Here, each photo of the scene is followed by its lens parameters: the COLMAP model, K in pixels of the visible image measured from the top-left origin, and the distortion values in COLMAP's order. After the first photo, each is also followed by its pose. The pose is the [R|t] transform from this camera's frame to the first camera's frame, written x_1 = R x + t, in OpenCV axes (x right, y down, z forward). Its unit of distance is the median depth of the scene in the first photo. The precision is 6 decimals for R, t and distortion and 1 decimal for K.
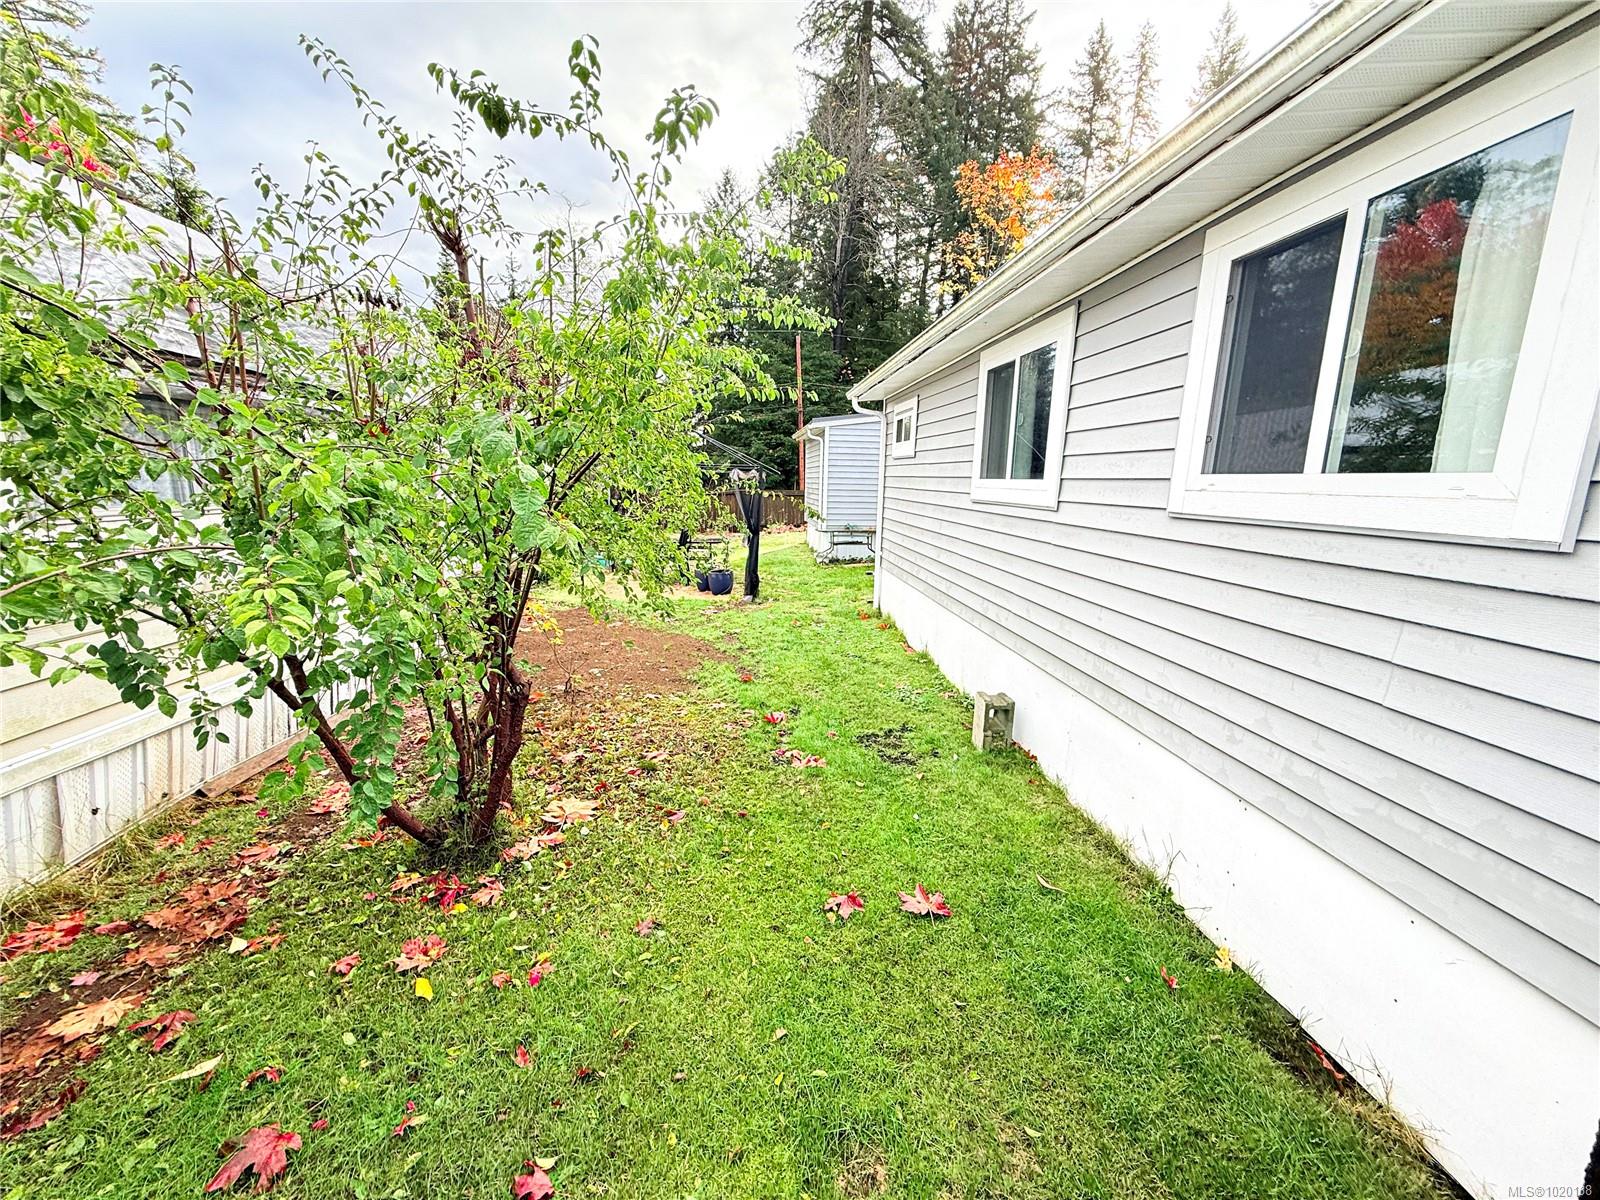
lens RADIAL K [[639.0, 0, 800.0], [0, 639.0, 600.0], [0, 0, 1]] dist [0.001034, -0.000307]
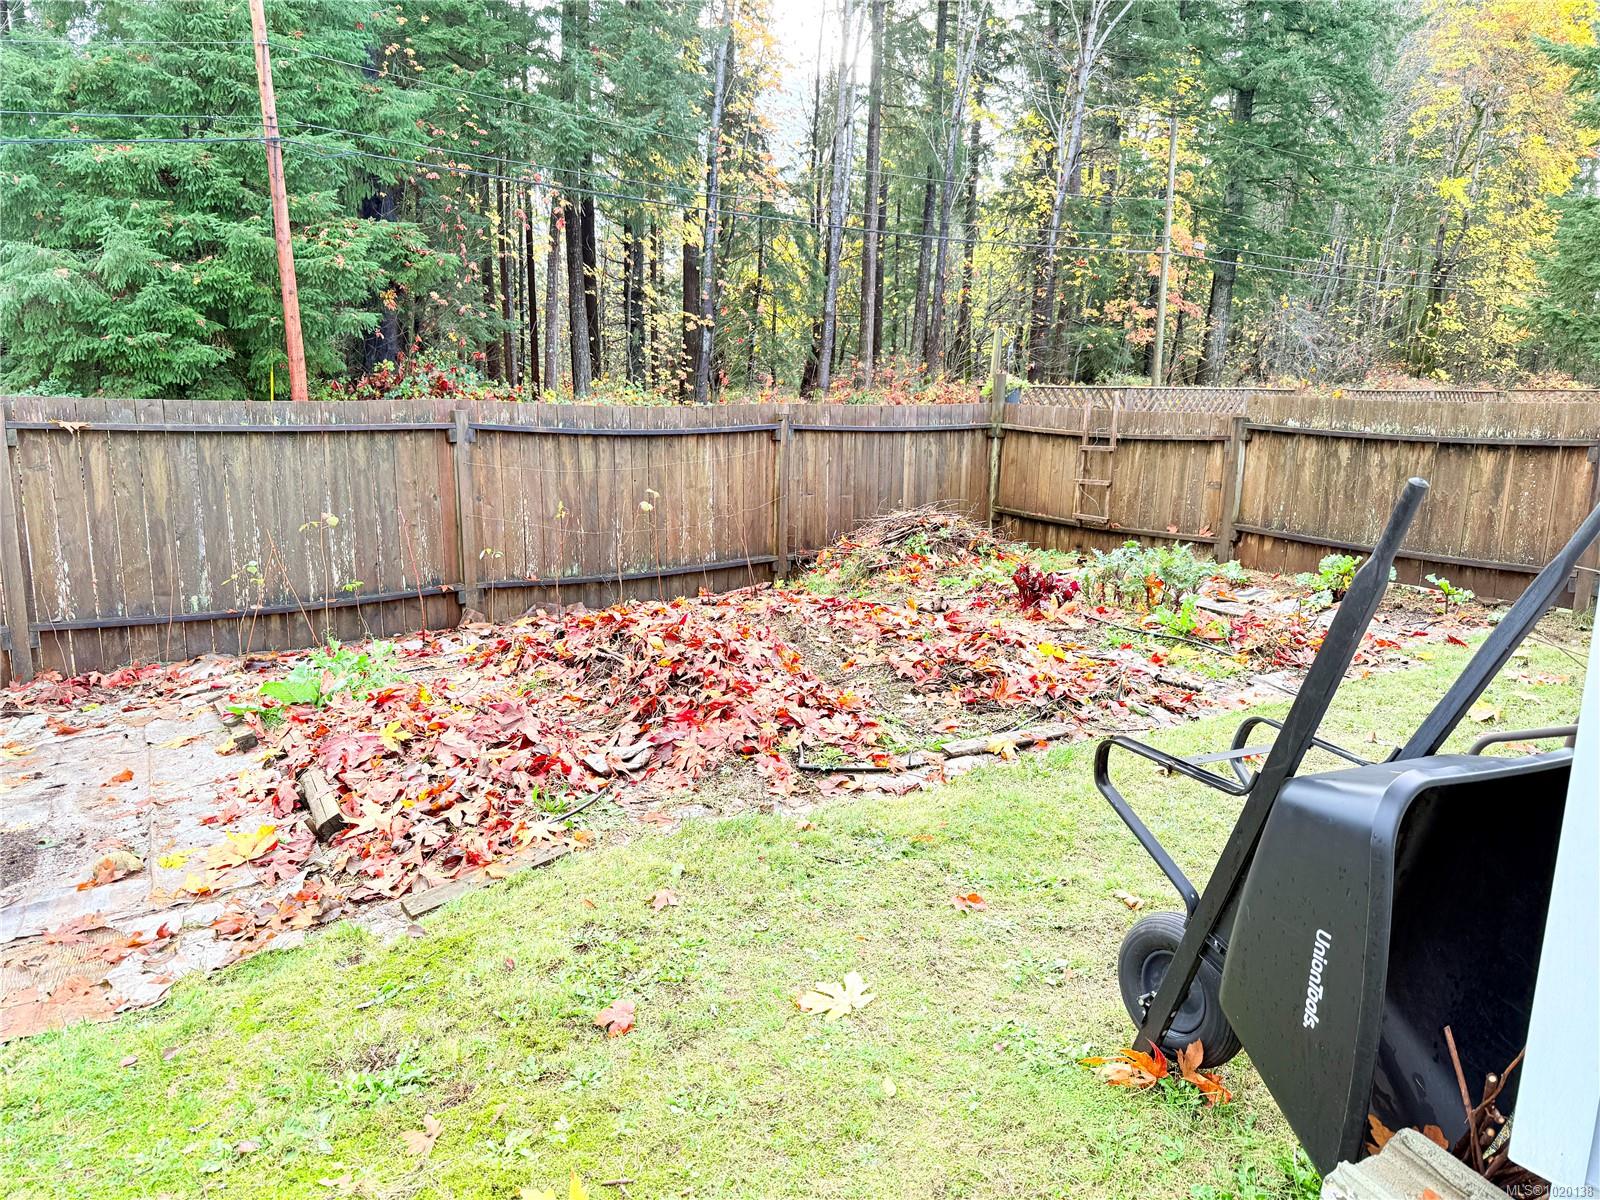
lens RADIAL K [[1102.9, 0, 800.0], [0, 1102.9, 600.0], [0, 0, 1]] dist [-0.003148, -0.002234]
pose [[0.891717, -0.091927, 0.443160, -0.020204], [0.083666, 0.995761, 0.038205, -0.050123], [-0.444793, 0.003009, 0.895628, 0.286251]]
